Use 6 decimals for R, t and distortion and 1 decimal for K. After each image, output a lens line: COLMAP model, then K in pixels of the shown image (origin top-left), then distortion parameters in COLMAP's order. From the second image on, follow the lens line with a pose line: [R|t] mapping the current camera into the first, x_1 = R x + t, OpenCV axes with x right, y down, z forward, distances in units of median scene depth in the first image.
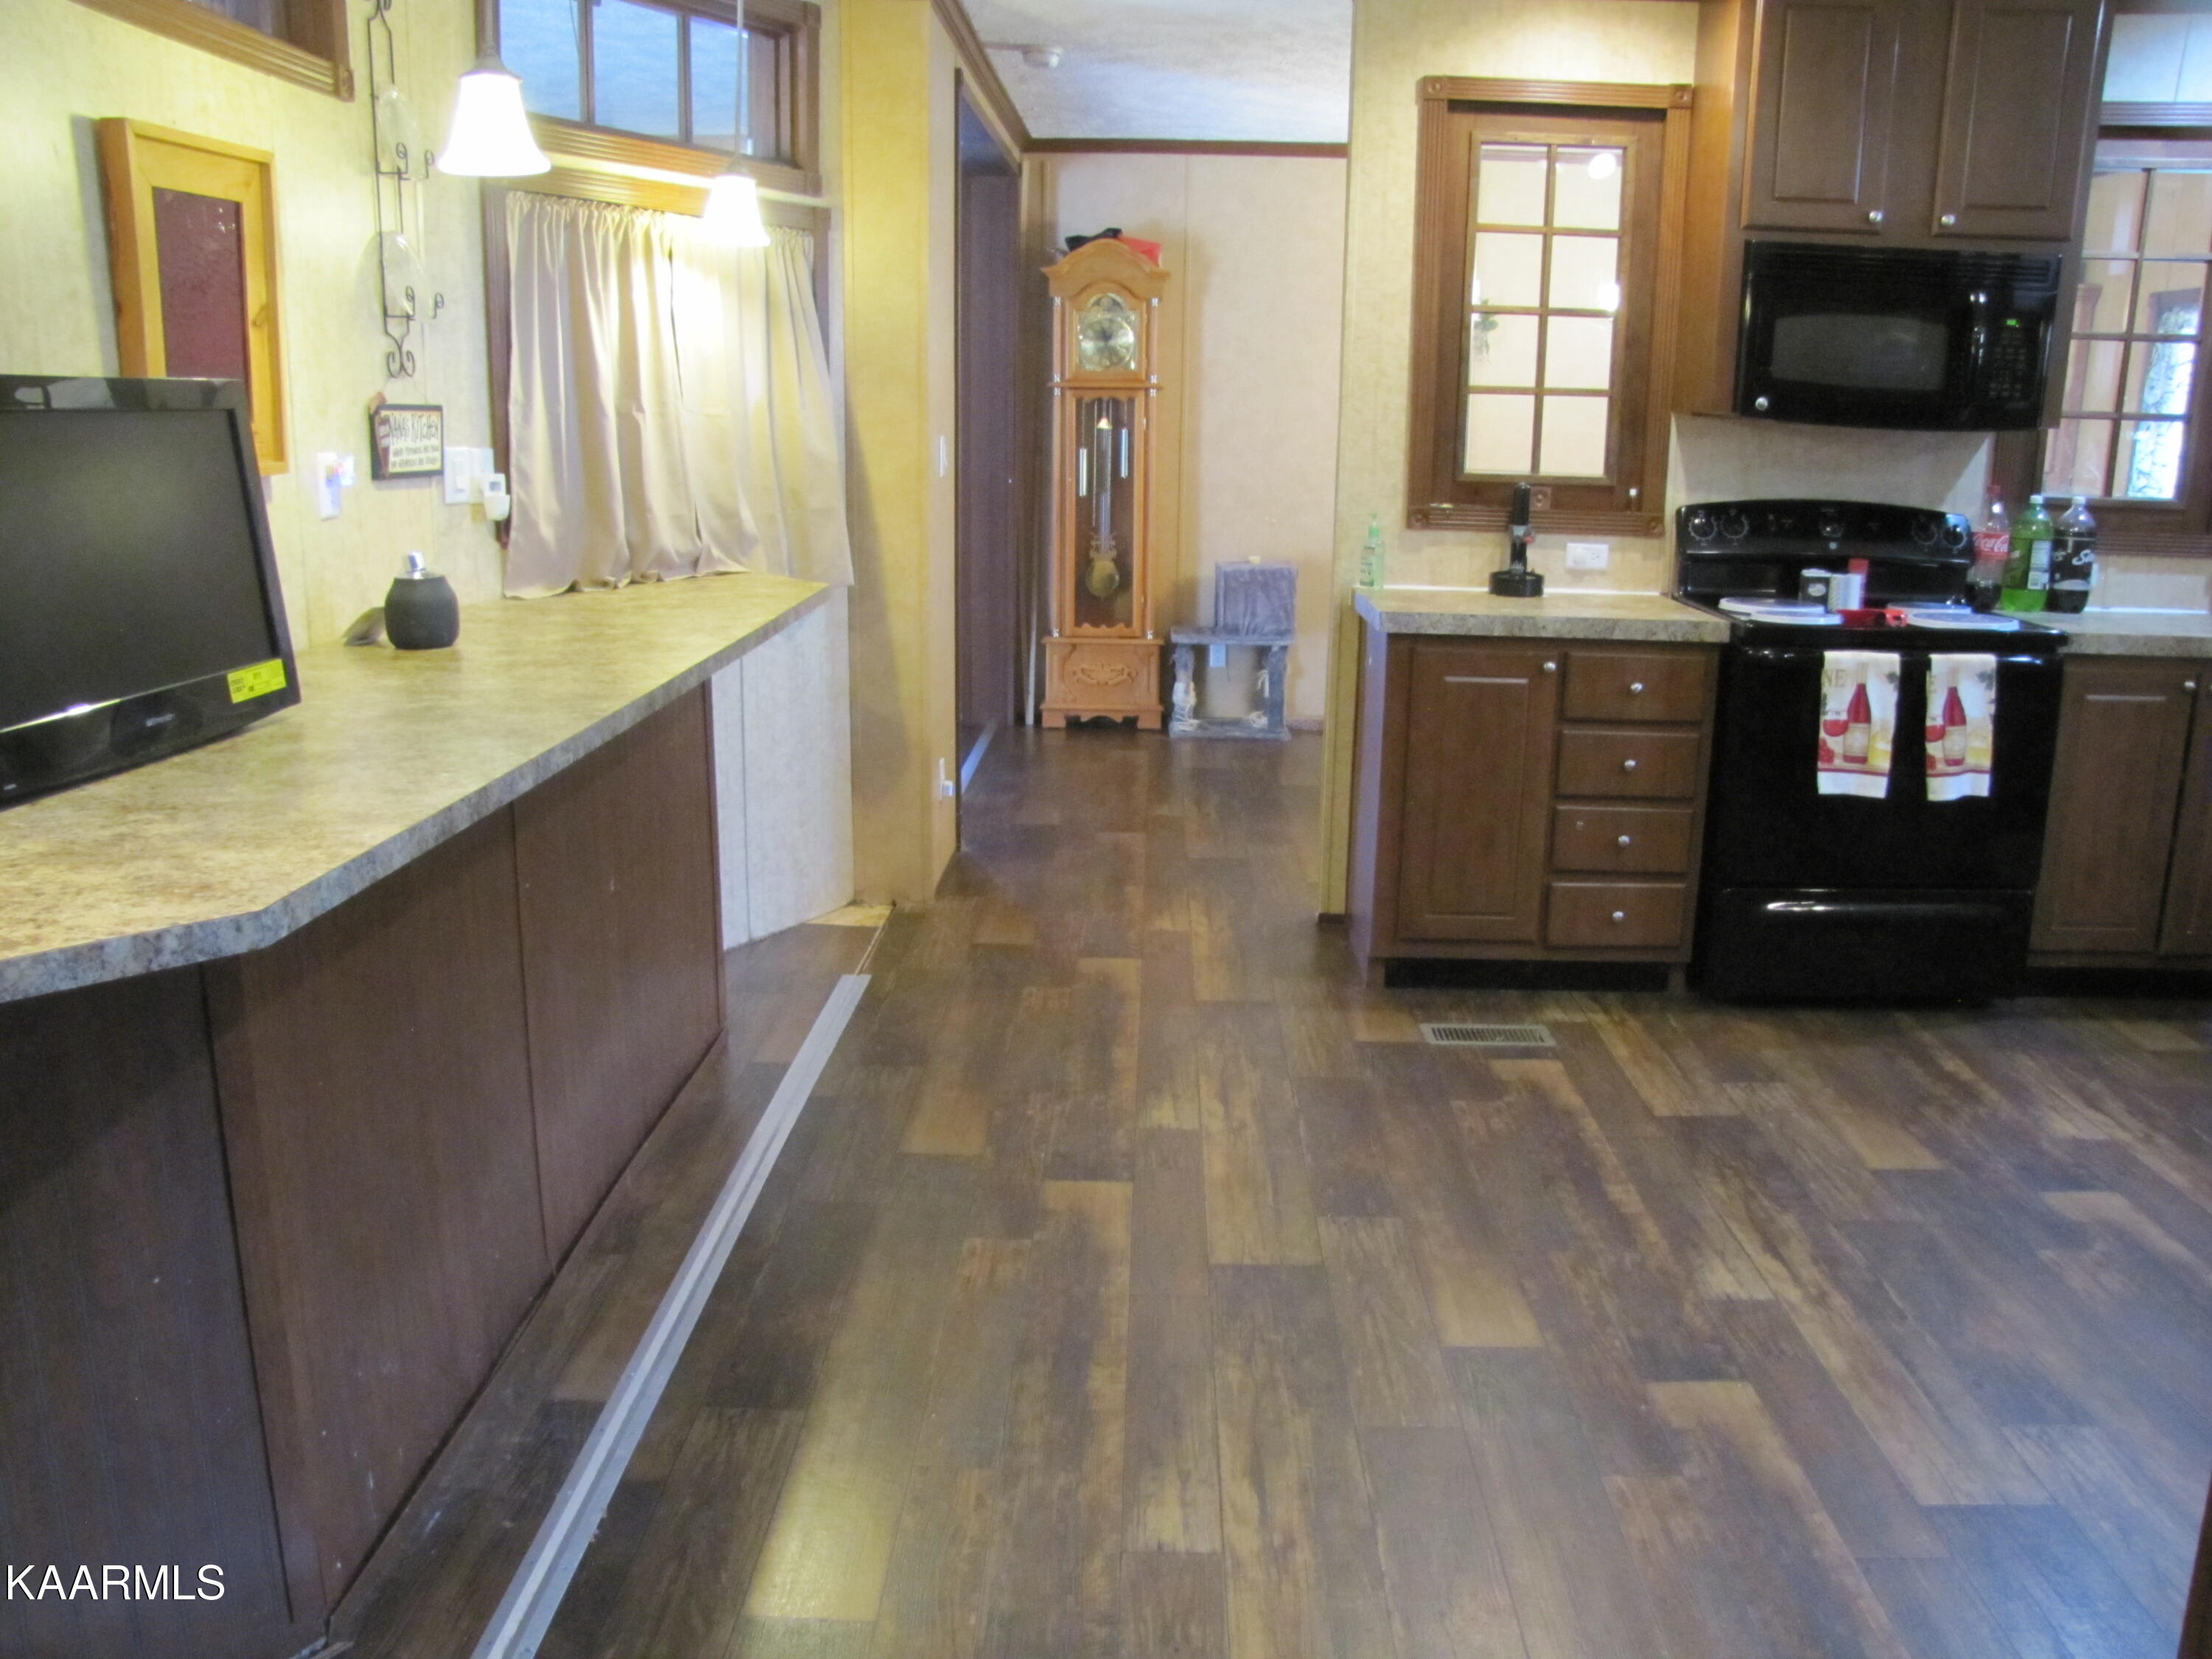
lens RADIAL K [[1838.0, 0, 1099.0], [0, 1838.0, 842.4], [0, 0, 1]] dist [-0.189202, 0.163940]
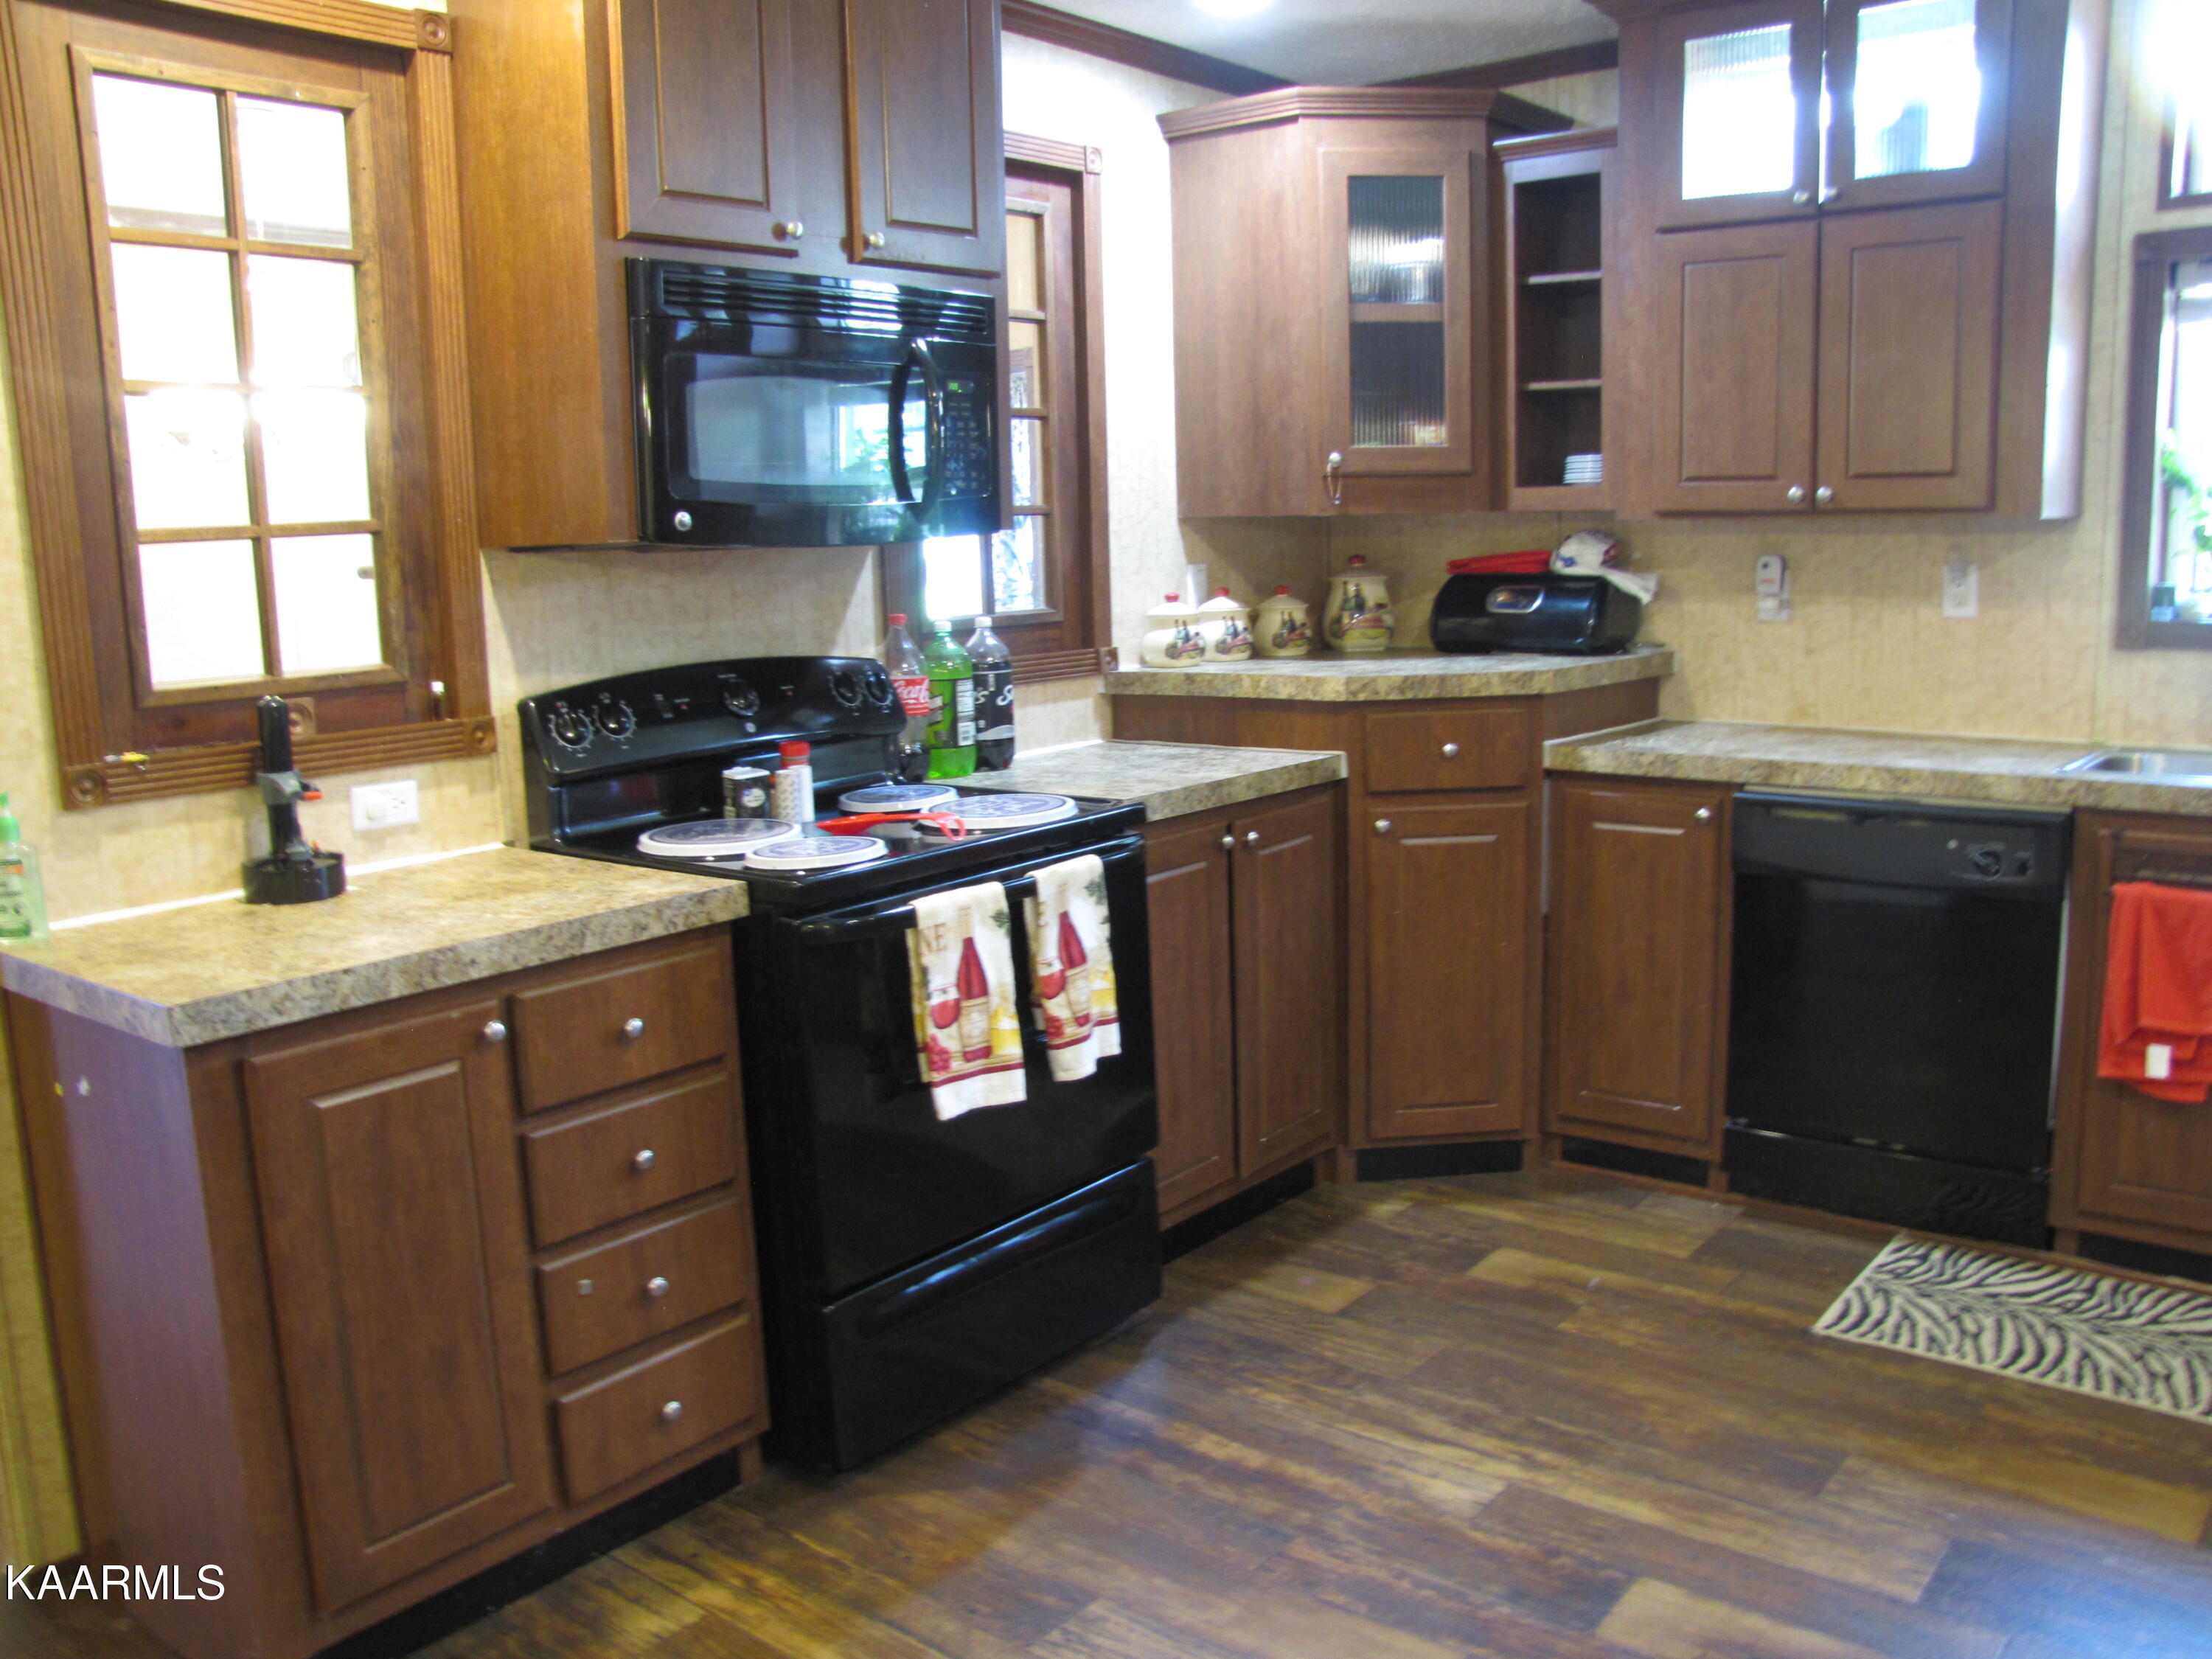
lens RADIAL K [[1838.0, 0, 1099.0], [0, 1838.0, 842.4], [0, 0, 1]] dist [-0.189202, 0.163940]
pose [[0.610071, -0.168012, 0.774329, -0.046544], [0.227787, 0.973195, 0.031695, -0.131938], [-0.758898, 0.157046, 0.631989, 0.540915]]
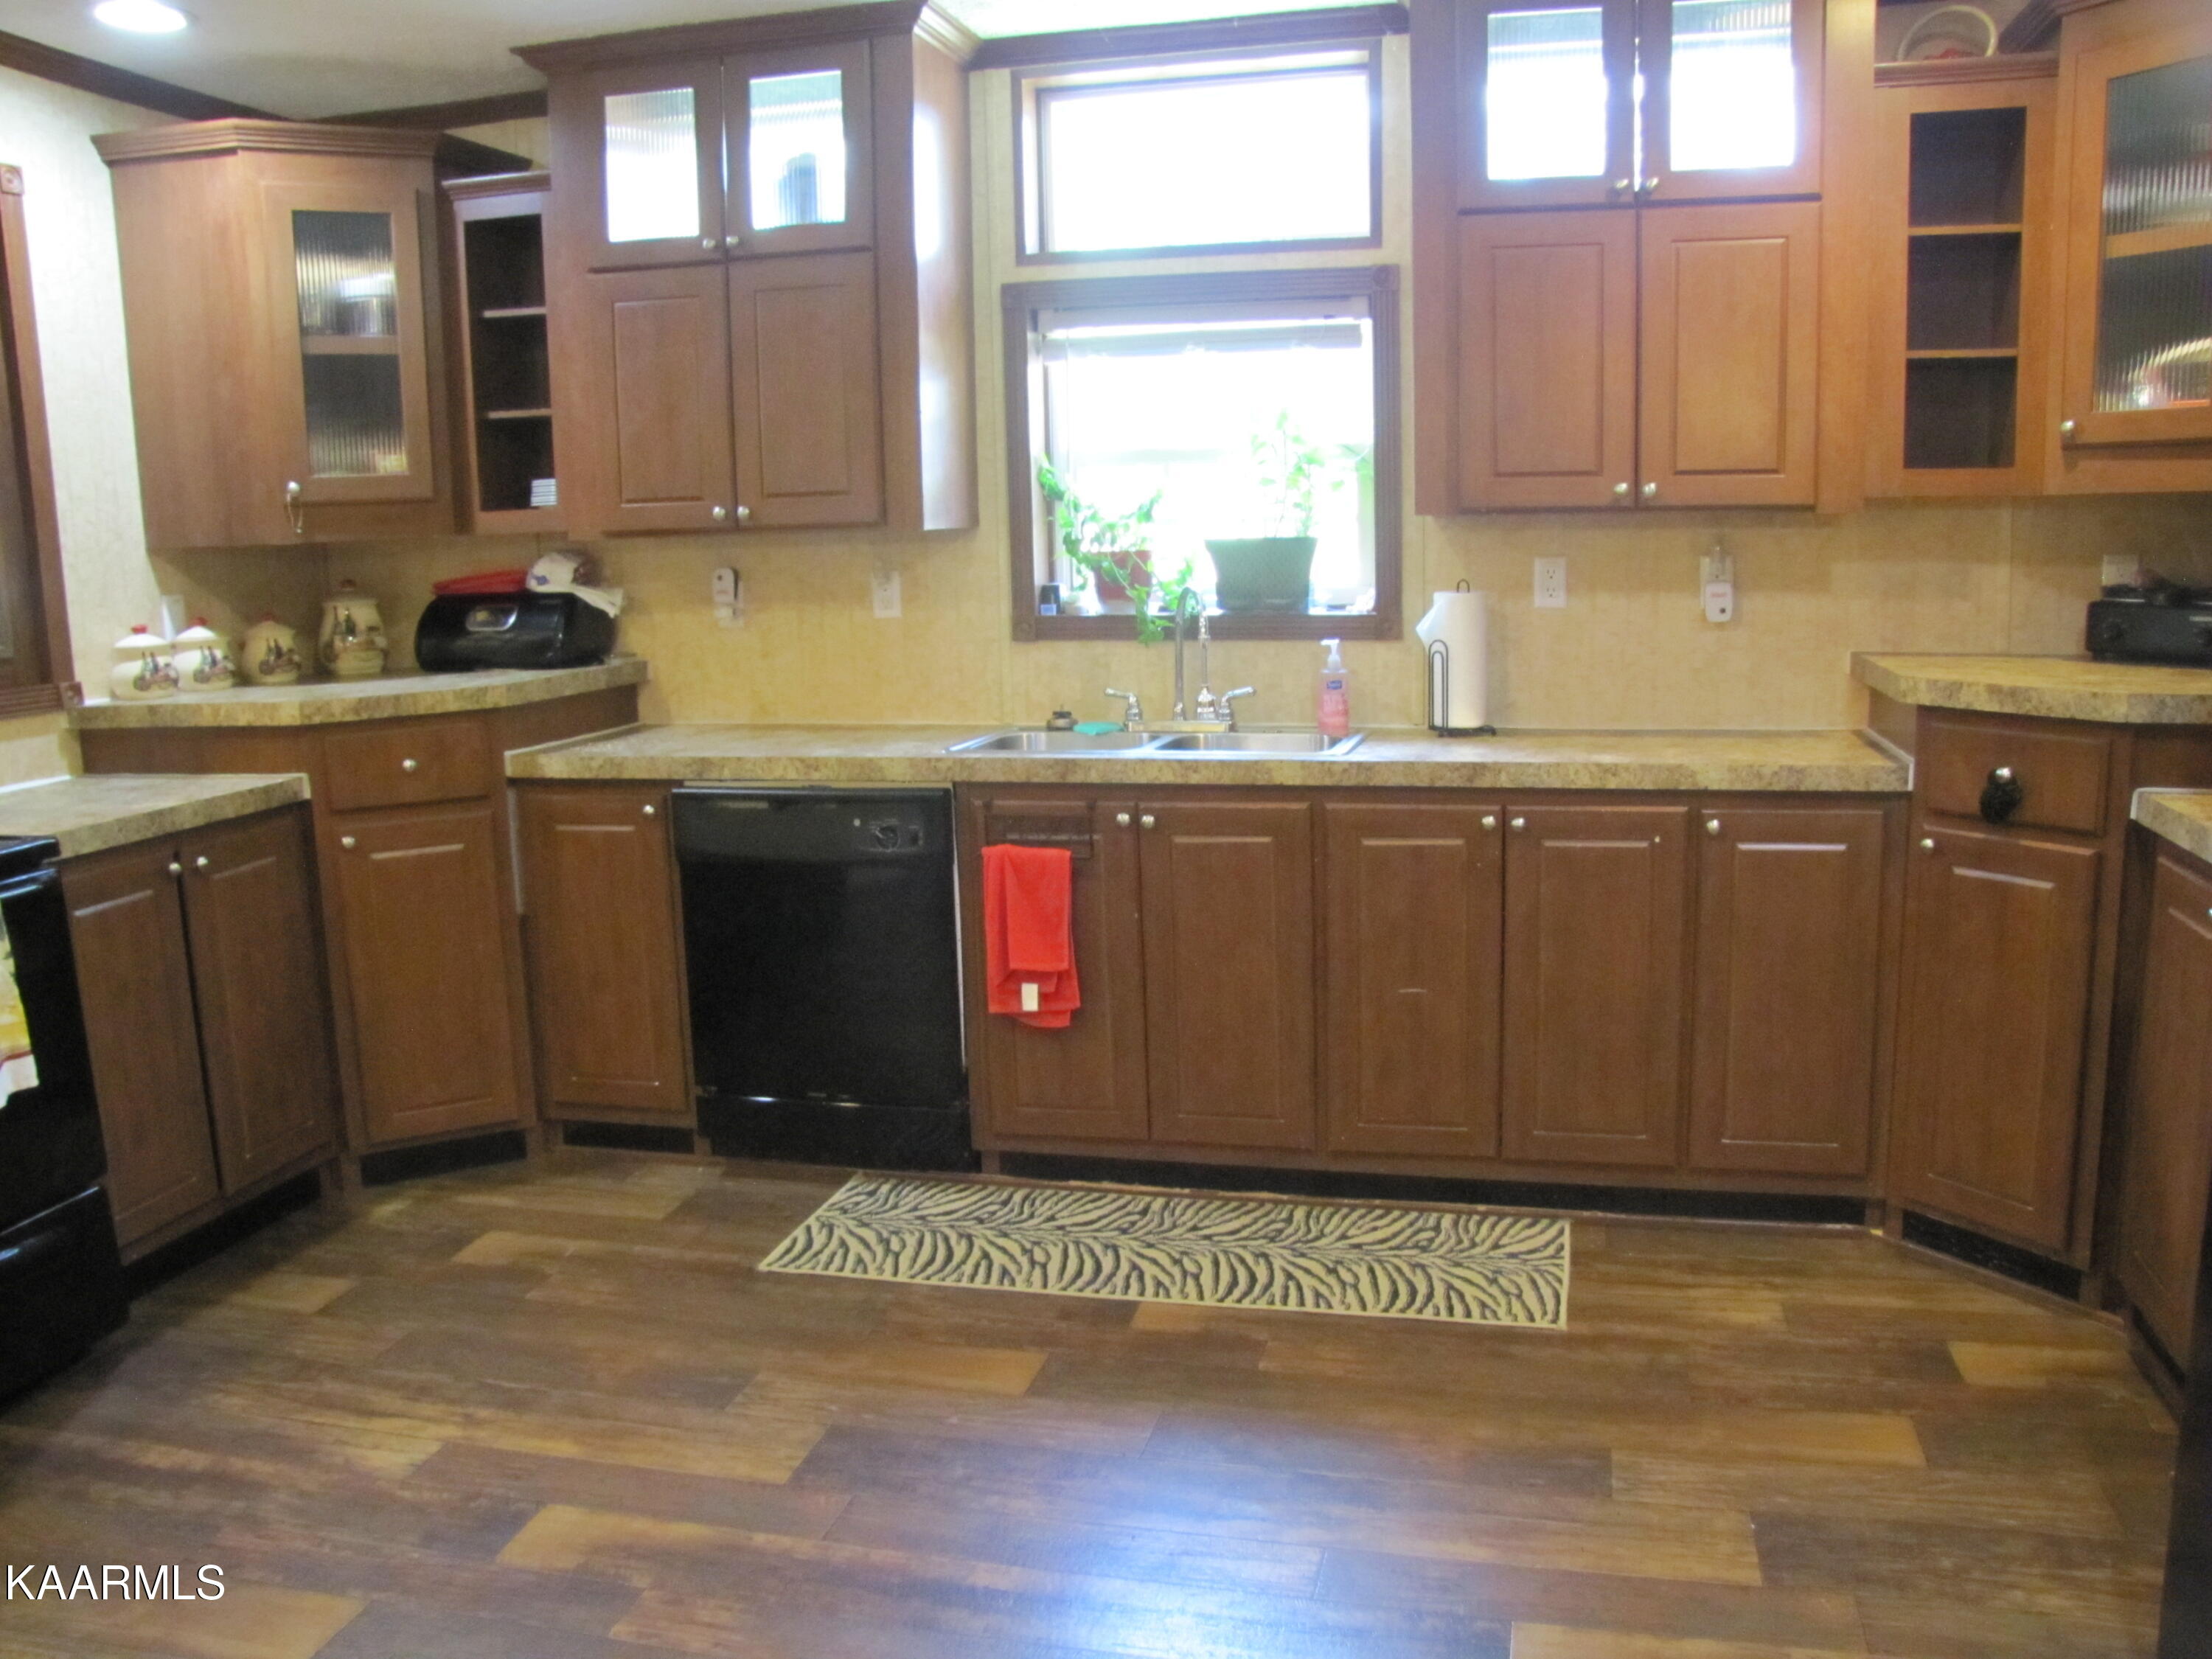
lens RADIAL K [[1838.0, 0, 1099.0], [0, 1838.0, 842.4], [0, 0, 1]] dist [-0.189202, 0.163940]
pose [[0.216711, -0.196461, 0.956263, -0.054154], [0.262669, 0.955153, 0.136706, -0.103170], [-0.940235, 0.221555, 0.258597, 0.402673]]
